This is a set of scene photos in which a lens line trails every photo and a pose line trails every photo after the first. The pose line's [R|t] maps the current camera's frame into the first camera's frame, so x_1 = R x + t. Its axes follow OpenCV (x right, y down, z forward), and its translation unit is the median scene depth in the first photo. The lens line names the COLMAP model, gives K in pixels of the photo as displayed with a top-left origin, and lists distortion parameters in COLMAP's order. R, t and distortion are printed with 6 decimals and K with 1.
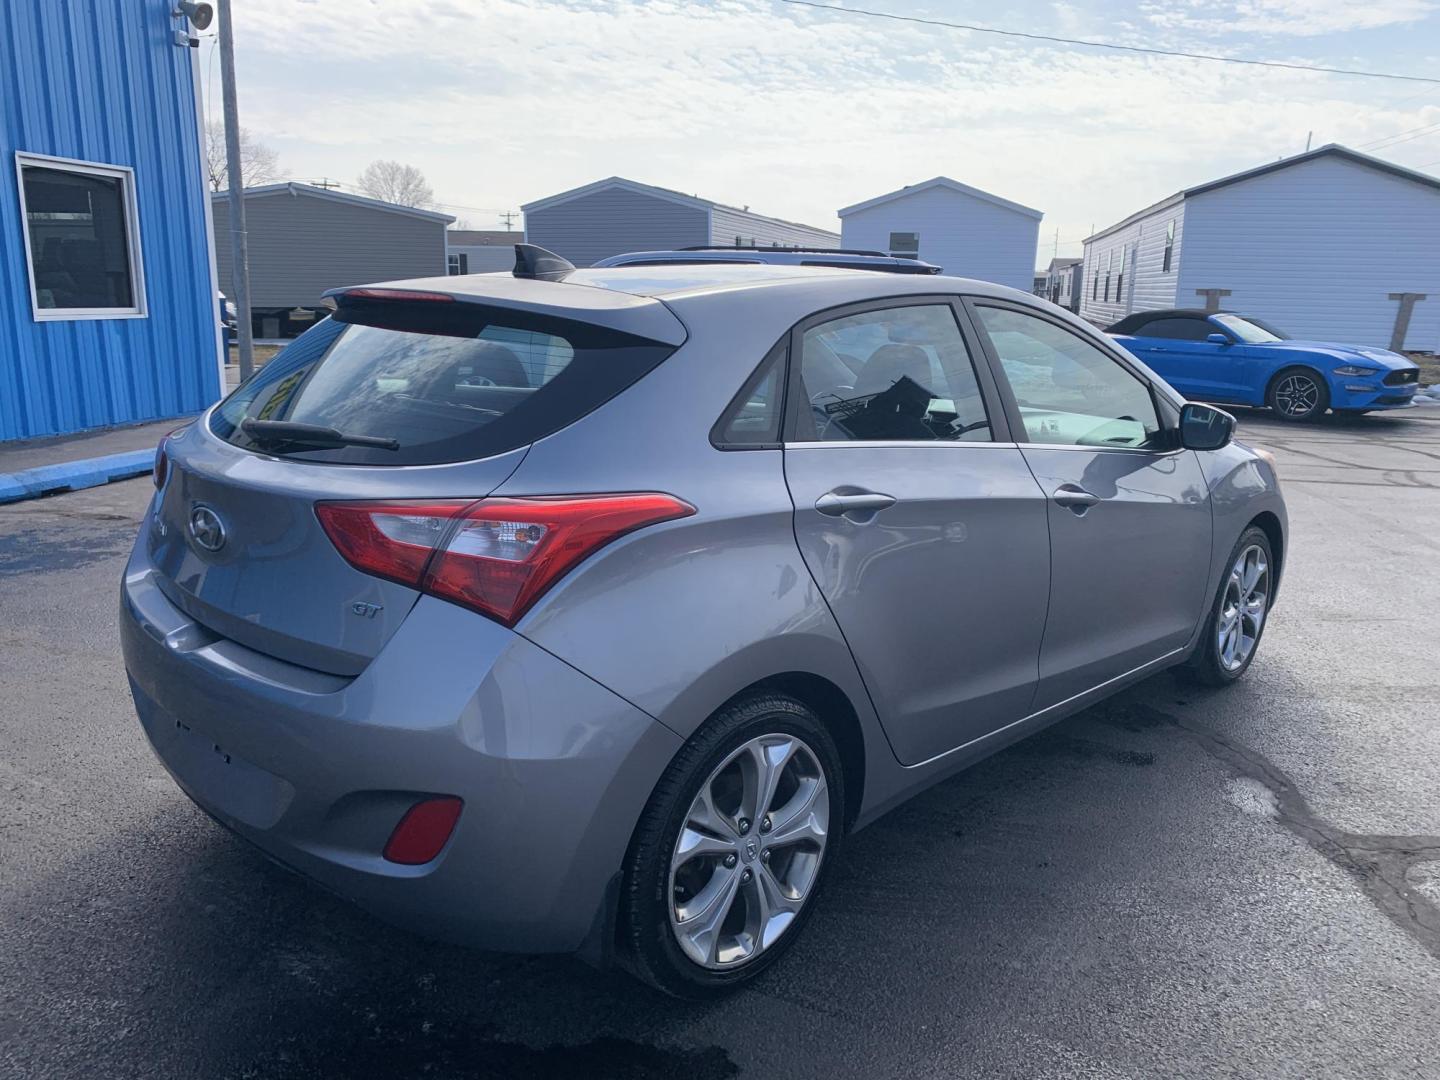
lens RADIAL K [[1116.1, 0, 719.3], [0, 1116.1, 529.6], [0, 0, 1]] dist [0.020102, -0.009362]
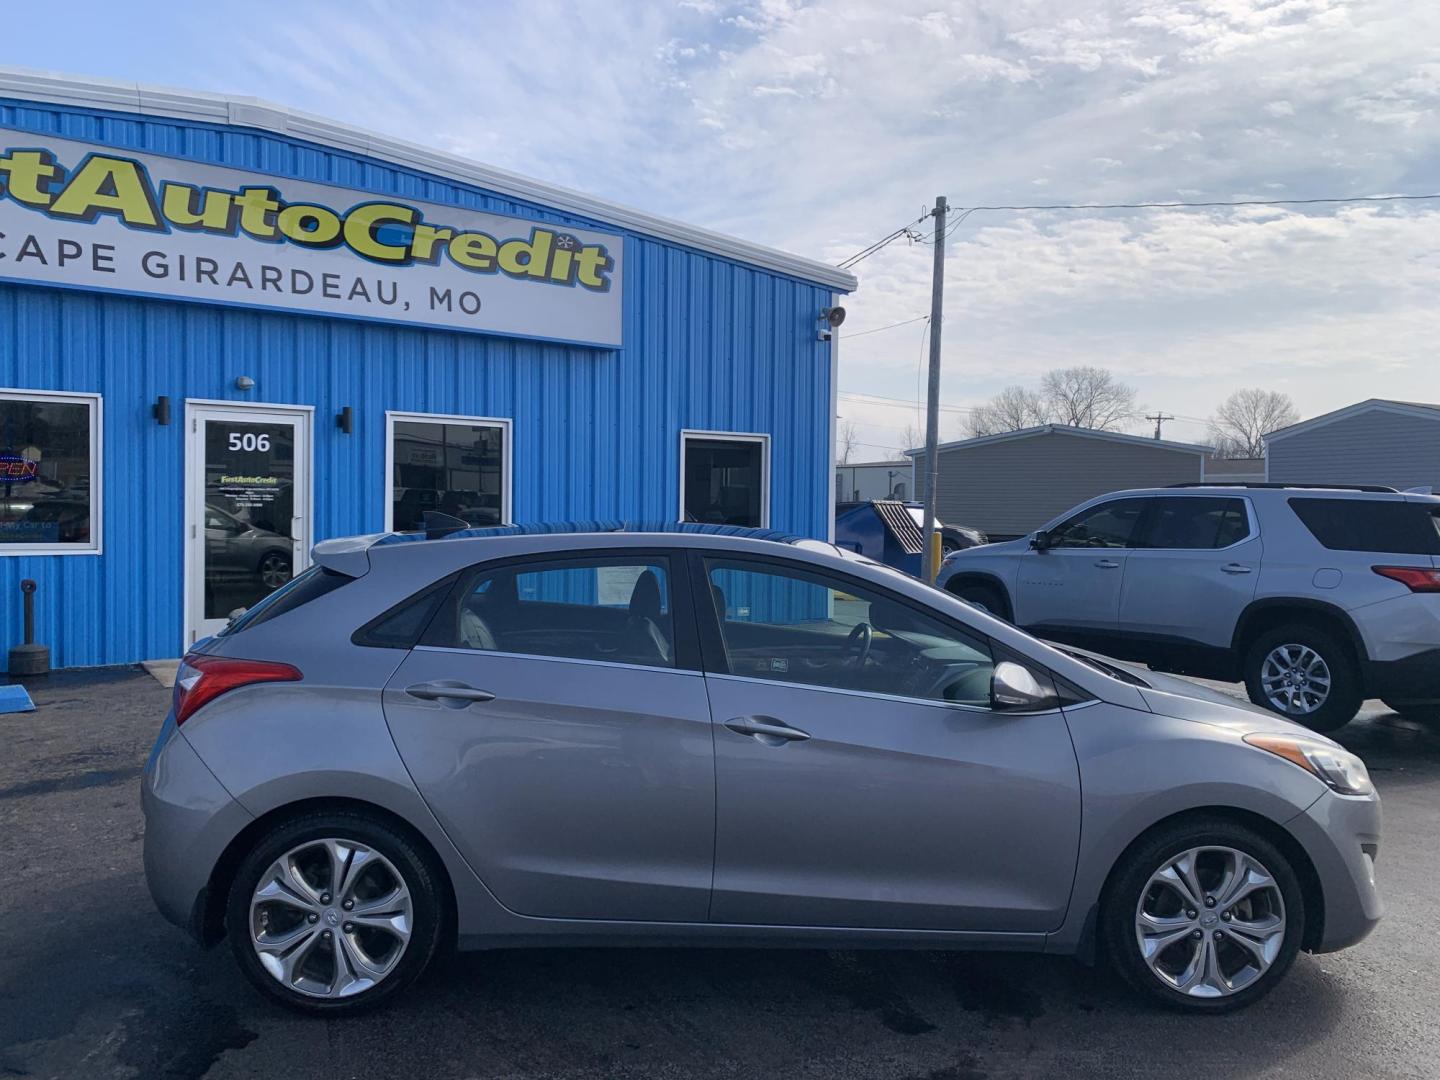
lens RADIAL K [[1170.4, 0, 743.3], [0, 1170.4, 510.0], [0, 0, 1]] dist [0.012171, -0.004026]
pose [[0.726320, -0.003508, -0.687348, 0.102356], [-0.143766, 0.977094, -0.156904, -0.005236], [0.672154, 0.212780, 0.709178, 0.010203]]
